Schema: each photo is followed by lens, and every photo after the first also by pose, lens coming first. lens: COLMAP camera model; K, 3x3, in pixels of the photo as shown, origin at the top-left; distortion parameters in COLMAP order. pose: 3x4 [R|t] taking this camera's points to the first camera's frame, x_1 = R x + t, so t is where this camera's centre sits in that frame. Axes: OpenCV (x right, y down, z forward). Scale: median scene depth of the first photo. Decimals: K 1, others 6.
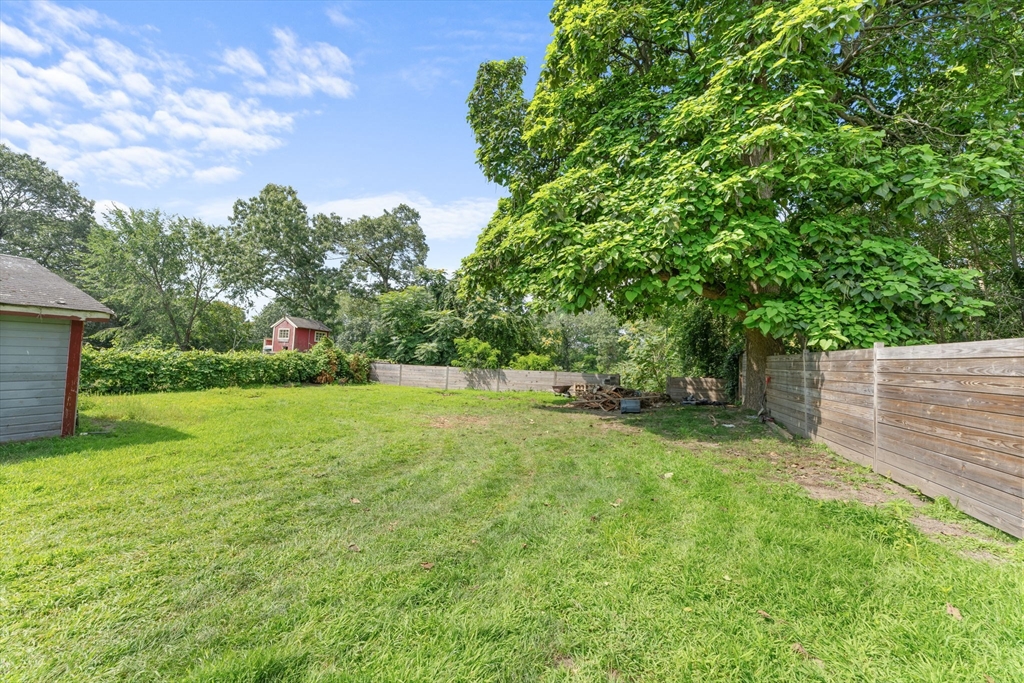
lens RADIAL K [[423.7, 0, 509.7], [0, 423.7, 339.0], [0, 0, 1]] dist [-0.002449, -0.000336]
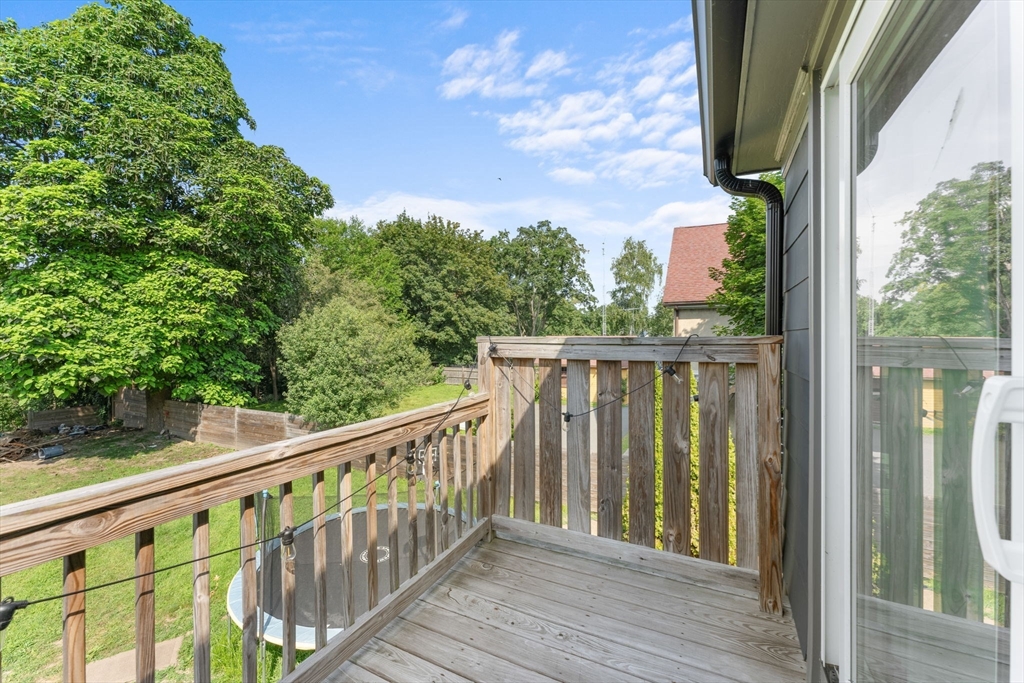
lens RADIAL K [[423.7, 0, 509.7], [0, 423.7, 339.0], [0, 0, 1]] dist [-0.002449, -0.000336]
pose [[0.148419, -0.047213, 0.987797, -1.324056], [-0.054315, 0.996963, 0.055812, -0.555373], [-0.987432, -0.061936, 0.145404, -0.970687]]
